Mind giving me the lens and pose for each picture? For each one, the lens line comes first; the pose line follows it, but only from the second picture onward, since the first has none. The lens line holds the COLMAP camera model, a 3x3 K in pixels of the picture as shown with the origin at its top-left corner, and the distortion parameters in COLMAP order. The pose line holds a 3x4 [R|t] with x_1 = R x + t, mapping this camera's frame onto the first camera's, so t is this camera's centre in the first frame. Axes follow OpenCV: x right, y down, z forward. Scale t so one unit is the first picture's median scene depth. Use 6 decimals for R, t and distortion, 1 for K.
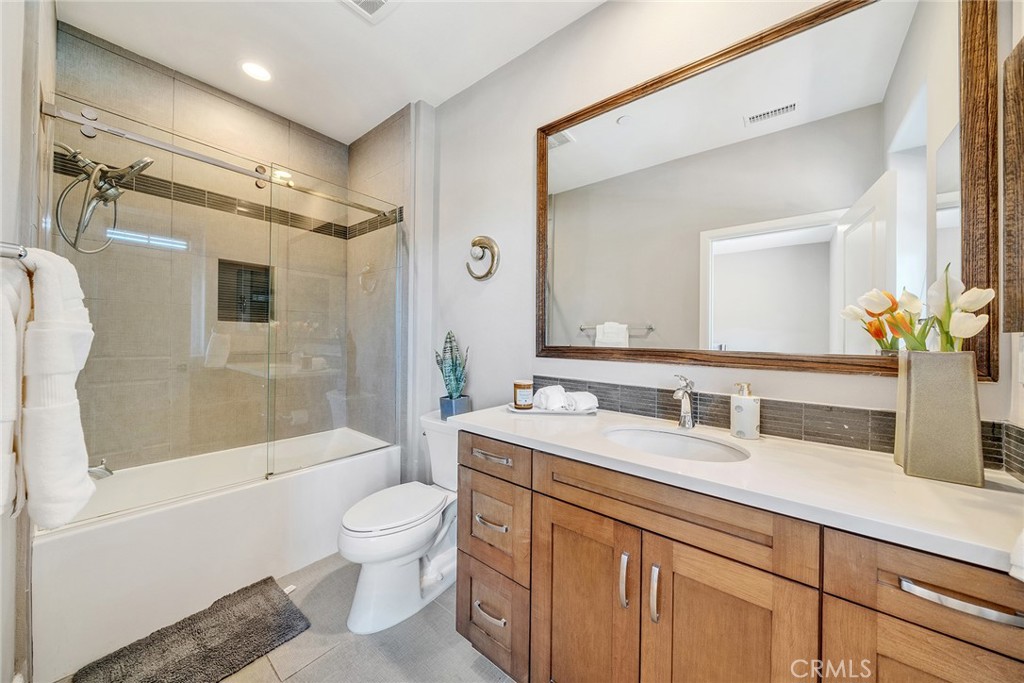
lens RADIAL K [[349.5, 0, 515.9], [0, 349.5, 339.0], [0, 0, 1]] dist [-0.001458, -0.000011]
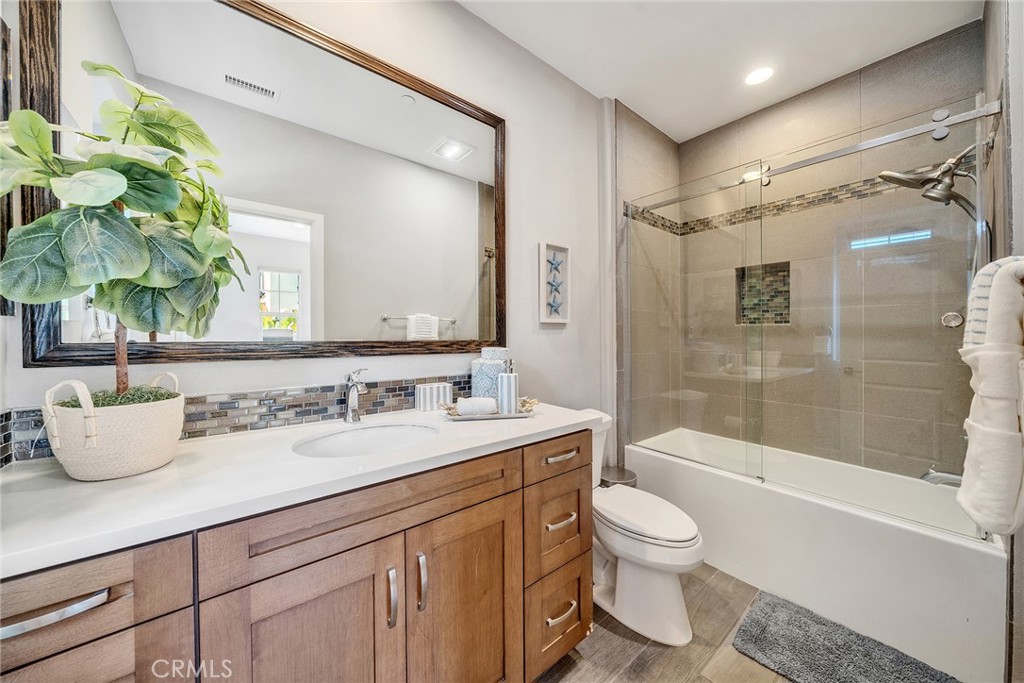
lens RADIAL K [[384.7, 0, 517.2], [0, 384.7, 337.9], [0, 0, 1]] dist [0.001502, 0.000040]
pose [[0.165274, -0.017396, 0.986094, -0.693941], [0.001623, 0.999848, 0.017367, 0.000378], [-0.986246, -0.001270, 0.165277, 0.589697]]
